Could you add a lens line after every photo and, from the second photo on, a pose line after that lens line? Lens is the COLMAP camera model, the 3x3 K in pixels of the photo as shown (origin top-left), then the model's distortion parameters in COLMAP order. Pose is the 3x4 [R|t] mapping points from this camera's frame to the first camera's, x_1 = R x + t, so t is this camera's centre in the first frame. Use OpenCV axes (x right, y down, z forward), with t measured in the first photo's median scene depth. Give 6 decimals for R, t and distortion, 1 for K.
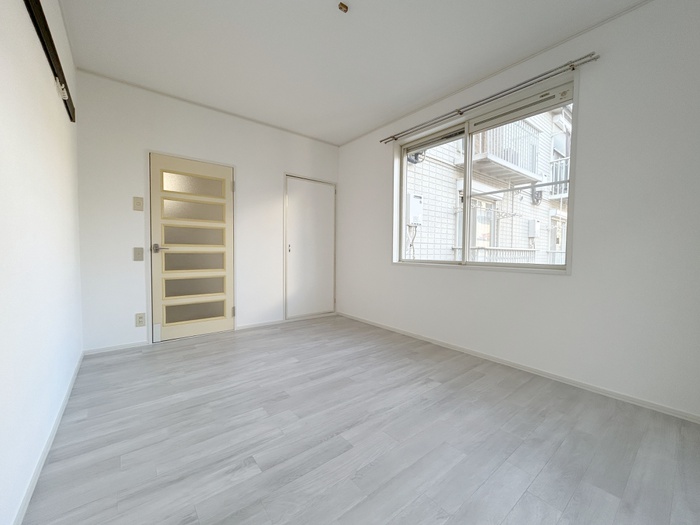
lens RADIAL K [[283.3, 0, 350.0], [0, 283.3, 262.5], [0, 0, 1]] dist [-0.001694, -0.000012]
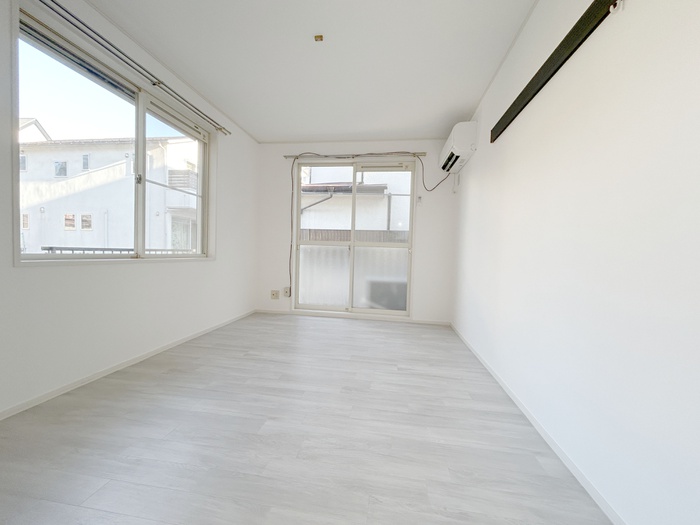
lens RADIAL K [[283.3, 0, 350.0], [0, 283.3, 262.5], [0, 0, 1]] dist [-0.001694, -0.000012]
pose [[-0.679035, -0.057411, 0.731857, -0.956030], [-0.010837, 0.997613, 0.068204, -0.063154], [-0.734026, 0.038382, -0.678036, 1.636726]]
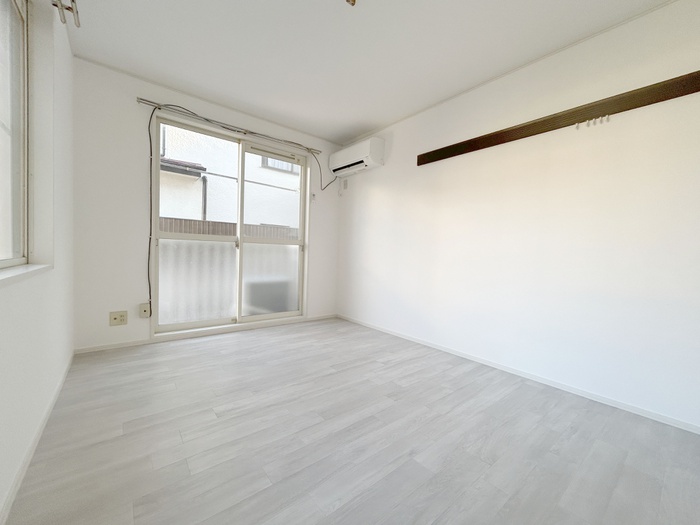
lens RADIAL K [[283.3, 0, 350.0], [0, 283.3, 262.5], [0, 0, 1]] dist [-0.001694, -0.000012]
pose [[-0.999024, -0.043279, -0.008861, -0.050040], [-0.043817, 0.996291, 0.074055, -0.075351], [0.005623, 0.074371, -0.997215, 1.931261]]
